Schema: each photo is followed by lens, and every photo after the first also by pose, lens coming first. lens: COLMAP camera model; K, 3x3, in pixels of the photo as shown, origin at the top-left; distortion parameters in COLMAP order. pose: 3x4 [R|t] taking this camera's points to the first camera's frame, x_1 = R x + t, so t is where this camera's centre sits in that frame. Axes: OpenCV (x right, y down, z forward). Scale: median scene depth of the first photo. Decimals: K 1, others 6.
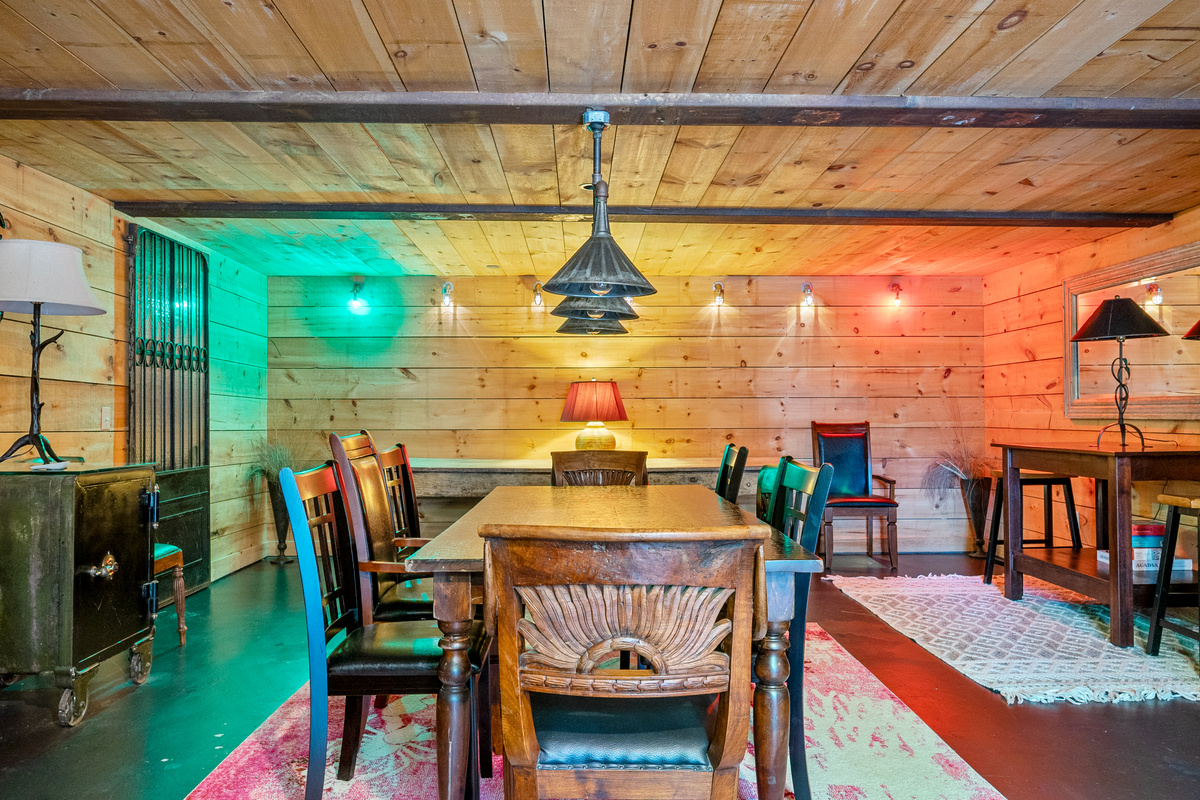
lens RADIAL K [[651.6, 0, 599.7], [0, 651.6, 433.9], [0, 0, 1]] dist [-0.003524, -0.000446]
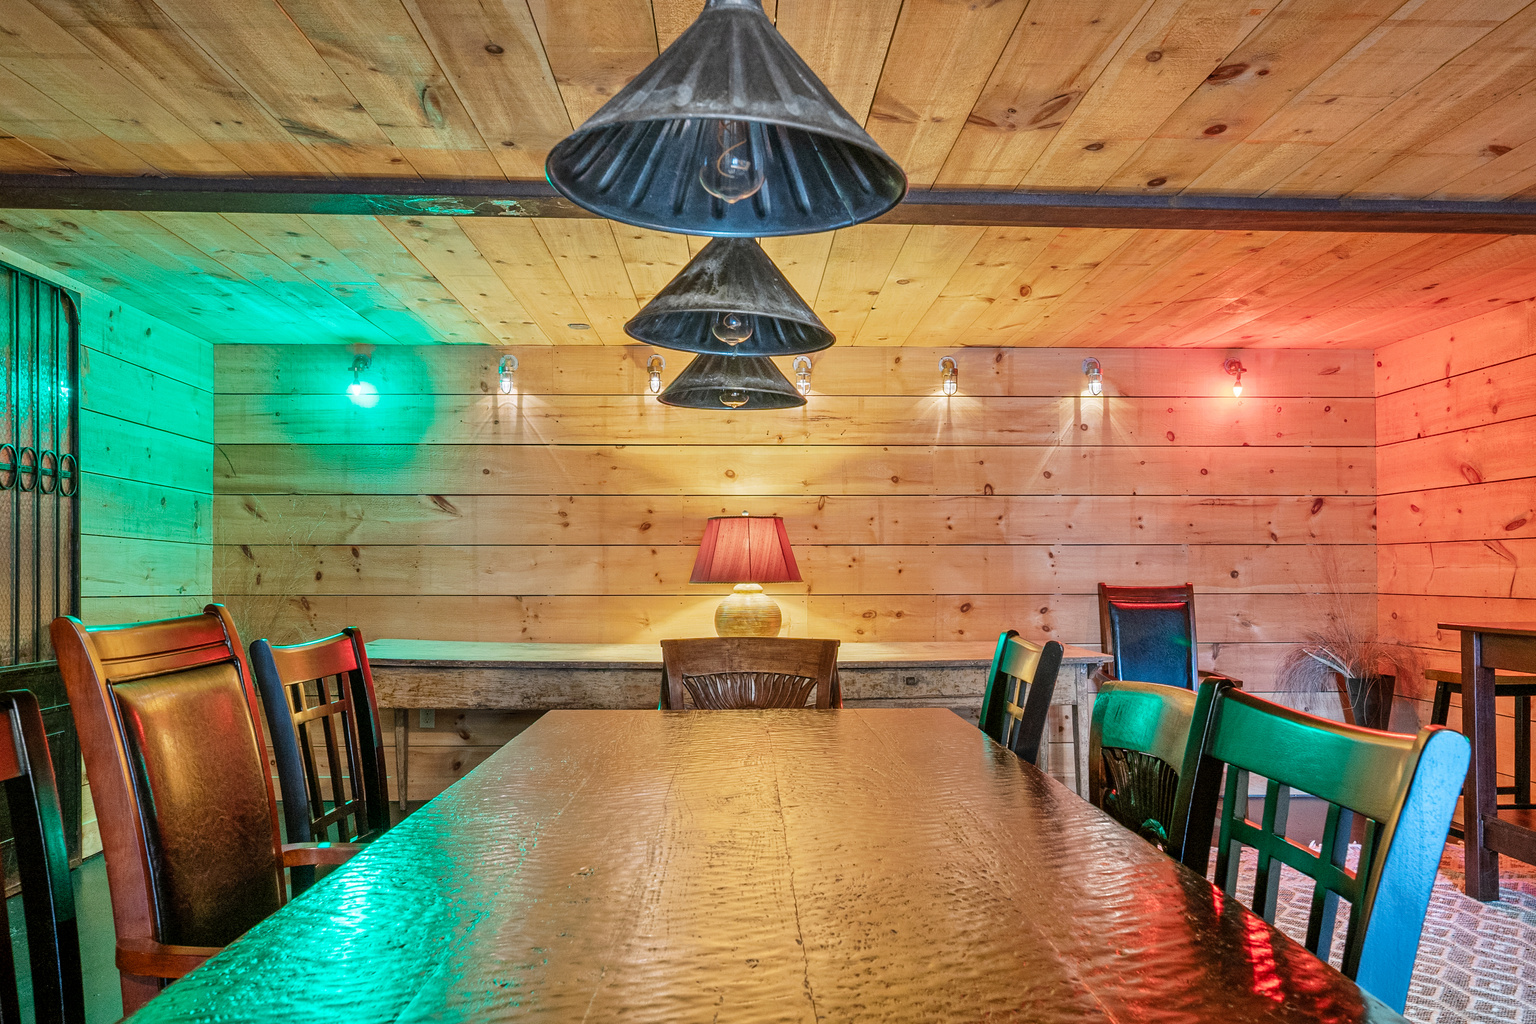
lens RADIAL K [[834.1, 0, 767.7], [0, 834.1, 555.4], [0, 0, 1]] dist [-0.003524, -0.000446]
pose [[0.999975, 0.002605, 0.006575, 0.006406], [-0.002280, 0.998797, -0.048993, -0.006511], [-0.006695, 0.048977, 0.998777, 0.221685]]
